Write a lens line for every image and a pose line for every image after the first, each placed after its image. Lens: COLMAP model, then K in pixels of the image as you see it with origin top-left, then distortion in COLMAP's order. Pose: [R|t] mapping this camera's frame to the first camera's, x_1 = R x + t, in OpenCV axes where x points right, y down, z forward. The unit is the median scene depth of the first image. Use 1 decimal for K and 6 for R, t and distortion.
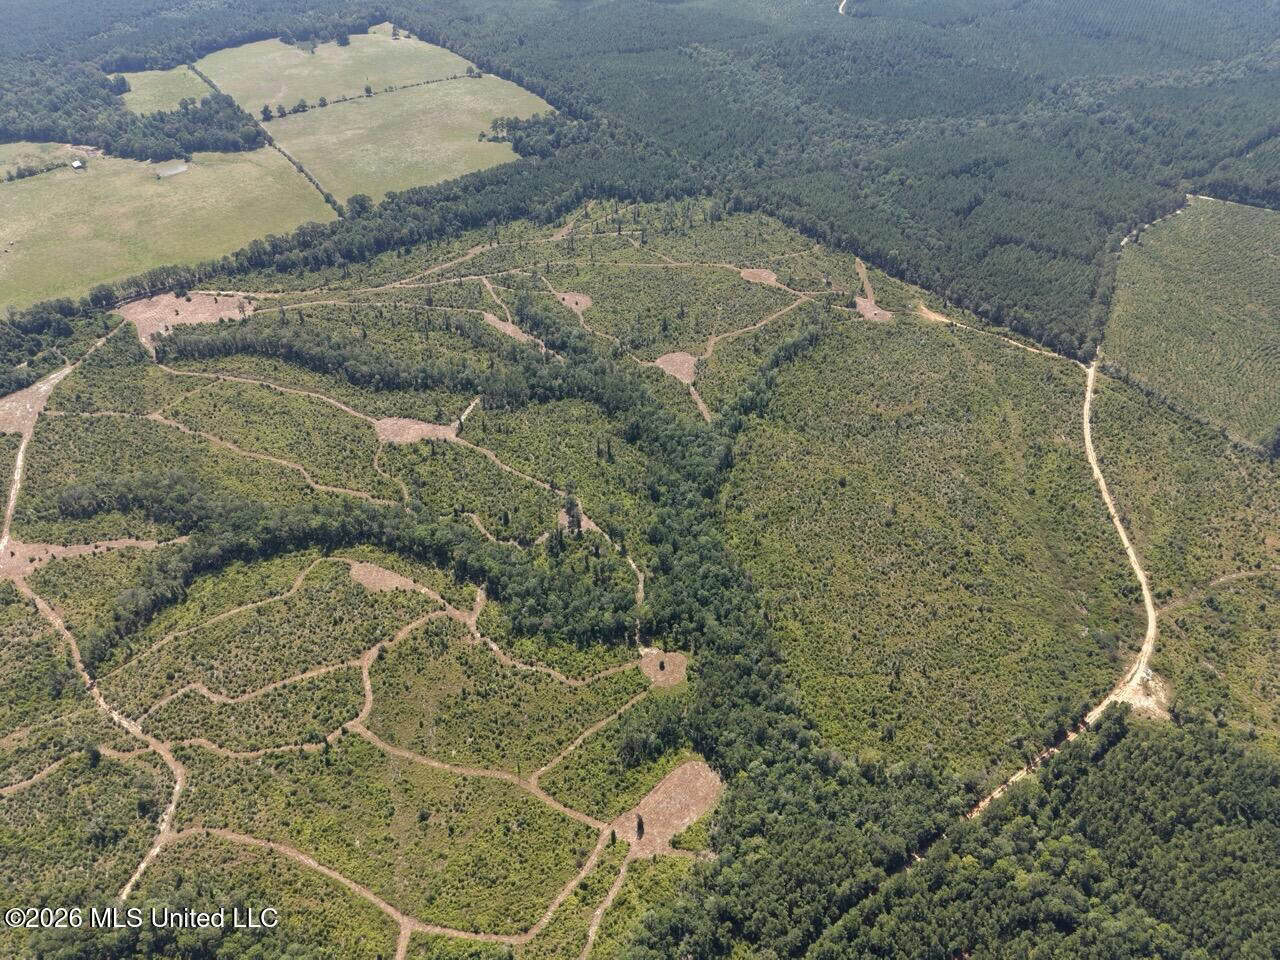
lens RADIAL K [[852.5, 0, 639.8], [0, 852.5, 486.0], [0, 0, 1]] dist [0.031237, -0.031765]
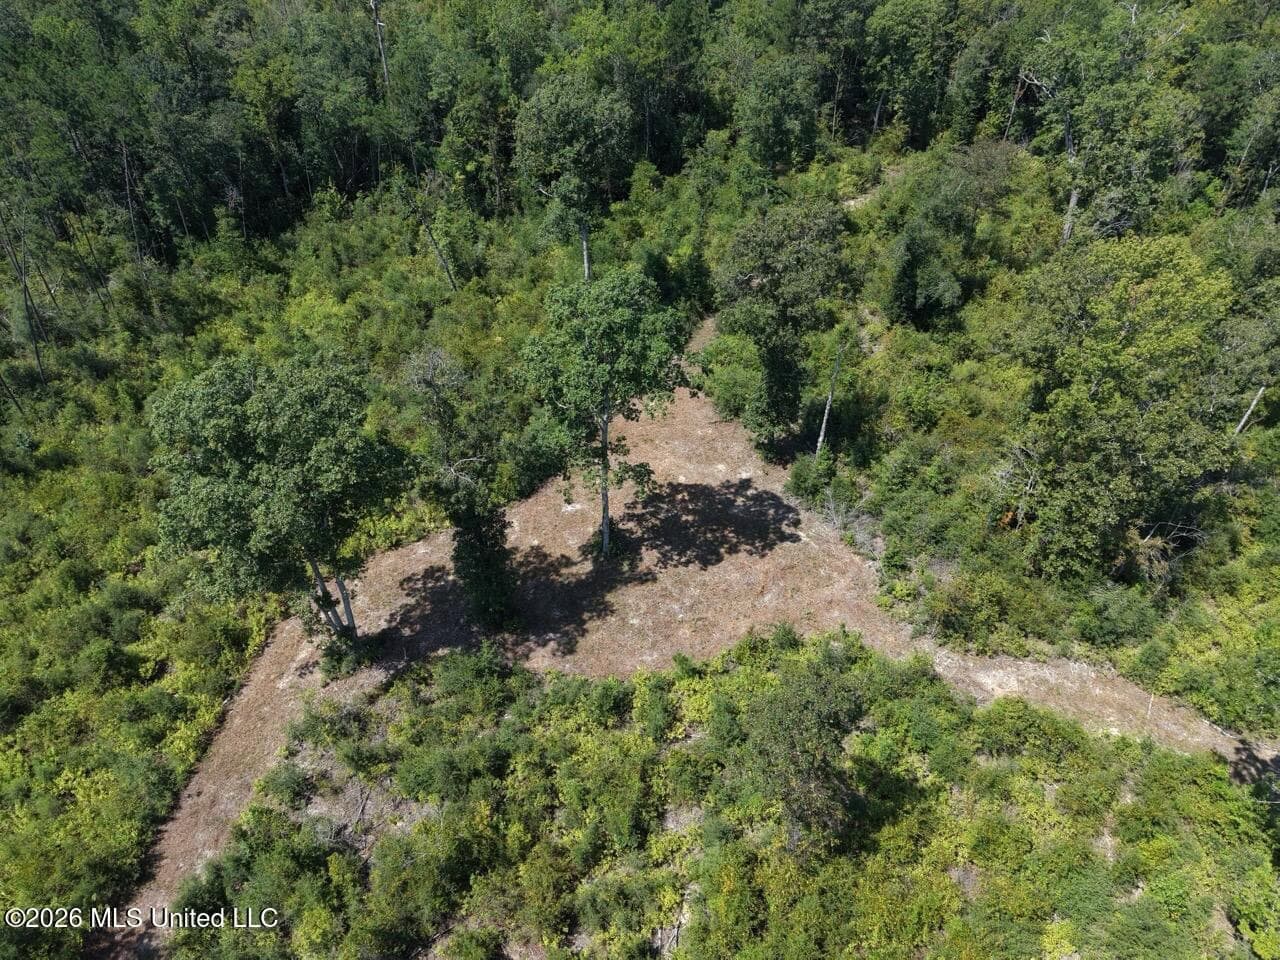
lens RADIAL K [[852.5, 0, 636.1], [0, 852.5, 478.8], [0, 0, 1]] dist [0.031237, -0.031765]
pose [[-0.328954, -0.645593, 0.689201, -0.121988], [0.631731, 0.392031, 0.668750, -0.024892], [-0.701929, 0.655378, 0.278881, 0.840991]]
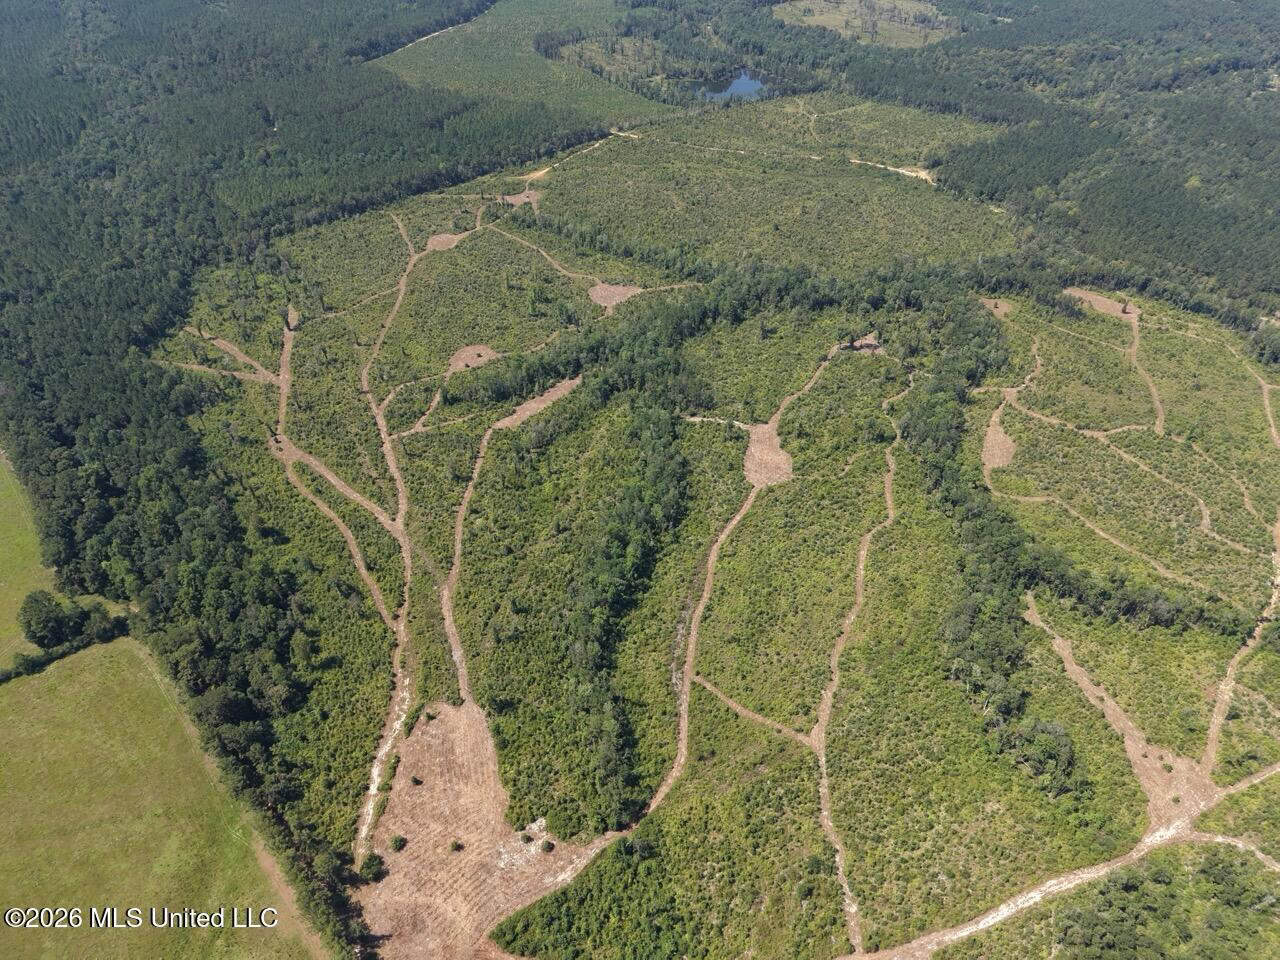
lens RADIAL K [[852.5, 0, 634.0], [0, 852.5, 481.2], [0, 0, 1]] dist [0.031237, -0.031765]
pose [[-0.044005, -0.656448, 0.753087, -0.849069], [0.666902, 0.541965, 0.511386, -0.526207], [-0.743845, 0.524738, 0.413937, 0.746460]]
